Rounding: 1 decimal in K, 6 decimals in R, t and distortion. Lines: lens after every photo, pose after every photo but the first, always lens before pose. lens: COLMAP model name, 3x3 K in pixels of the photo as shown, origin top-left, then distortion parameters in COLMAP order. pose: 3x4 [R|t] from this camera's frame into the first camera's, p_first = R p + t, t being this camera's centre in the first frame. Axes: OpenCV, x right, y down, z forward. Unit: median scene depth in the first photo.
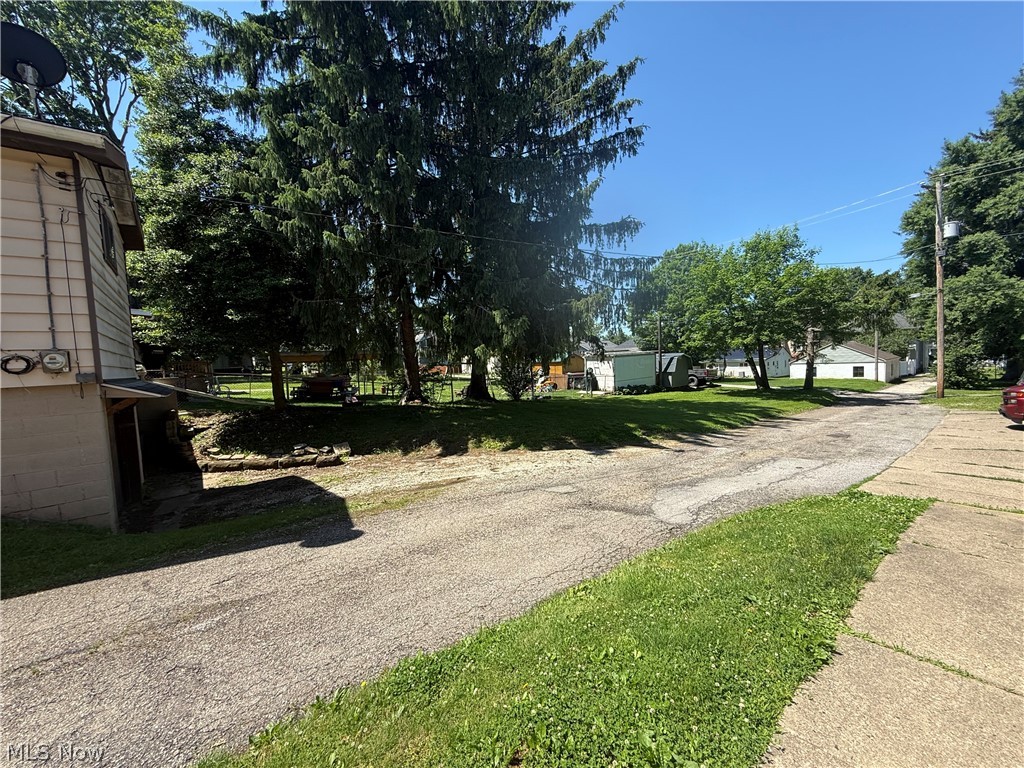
lens RADIAL K [[408.2, 0, 506.1], [0, 408.2, 384.2], [0, 0, 1]] dist [-0.000733, 0.000494]
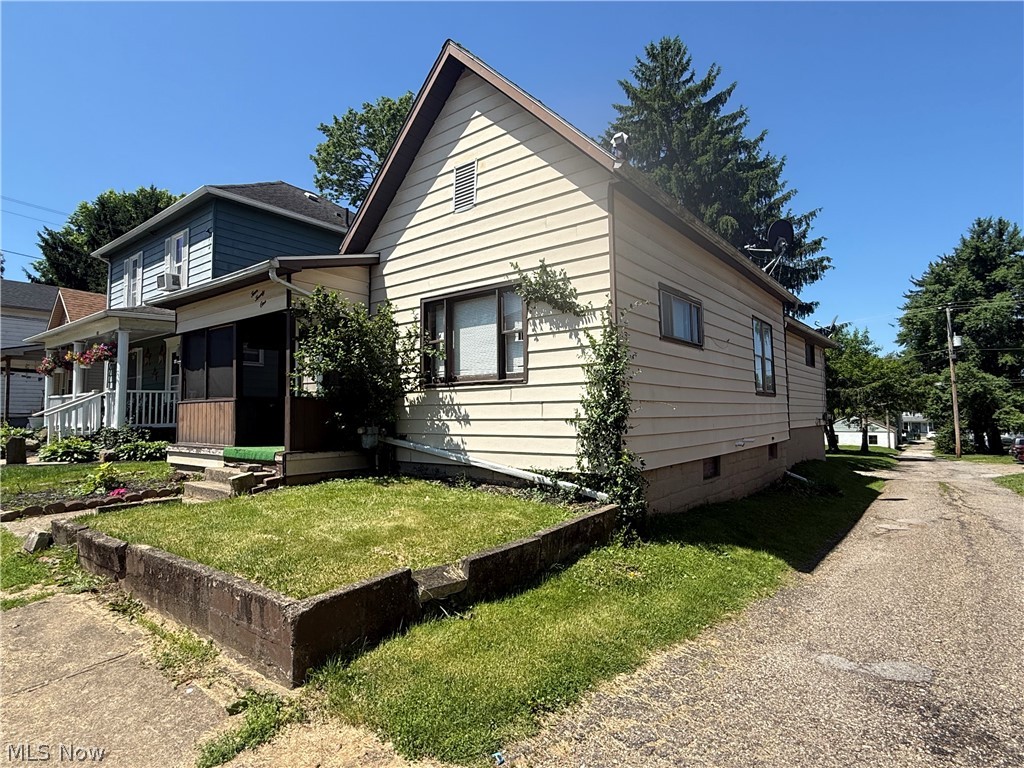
lens RADIAL K [[540.1, 0, 509.0], [0, 540.1, 384.4], [0, 0, 1]] dist [0.005306, 0.003764]
pose [[0.973181, 0.050498, 0.224430, -1.946506], [-0.022217, 0.991680, -0.126797, 0.123805], [-0.228966, 0.118410, 0.966206, -1.064289]]
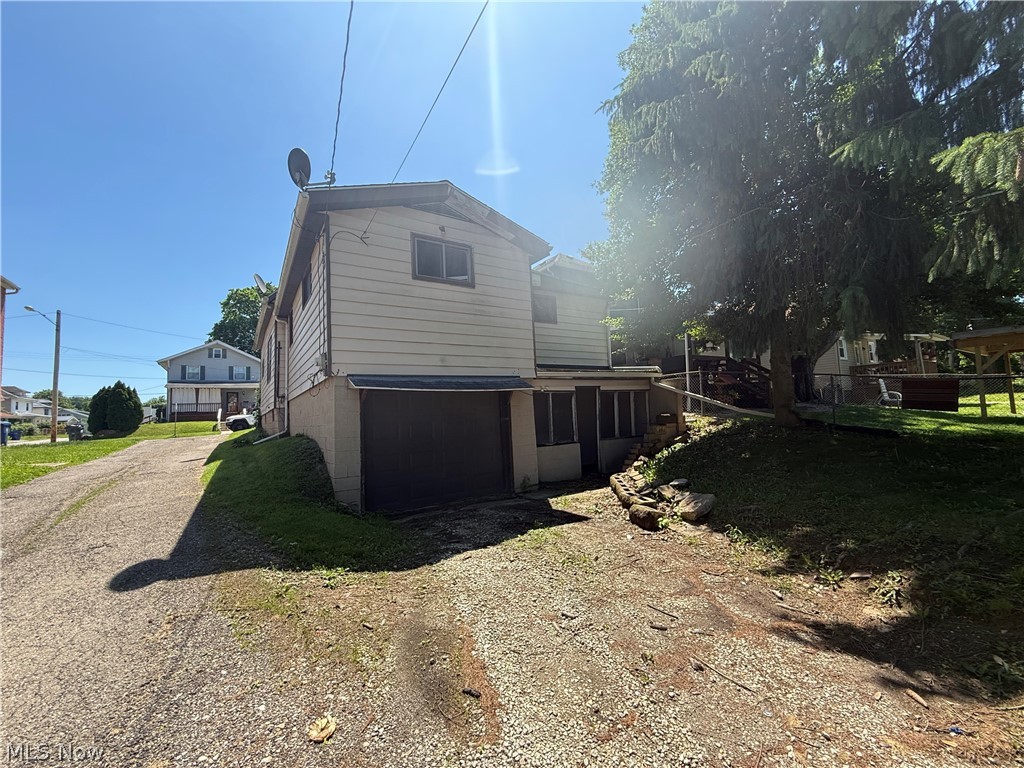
lens RADIAL K [[408.2, 0, 512.9], [0, 408.2, 383.8], [0, 0, 1]] dist [-0.000733, 0.000494]
pose [[-0.077297, -0.024634, -0.996704, 0.124330], [-0.009069, 0.999671, -0.024004, 0.022611], [0.996967, 0.007184, -0.077495, 0.809320]]
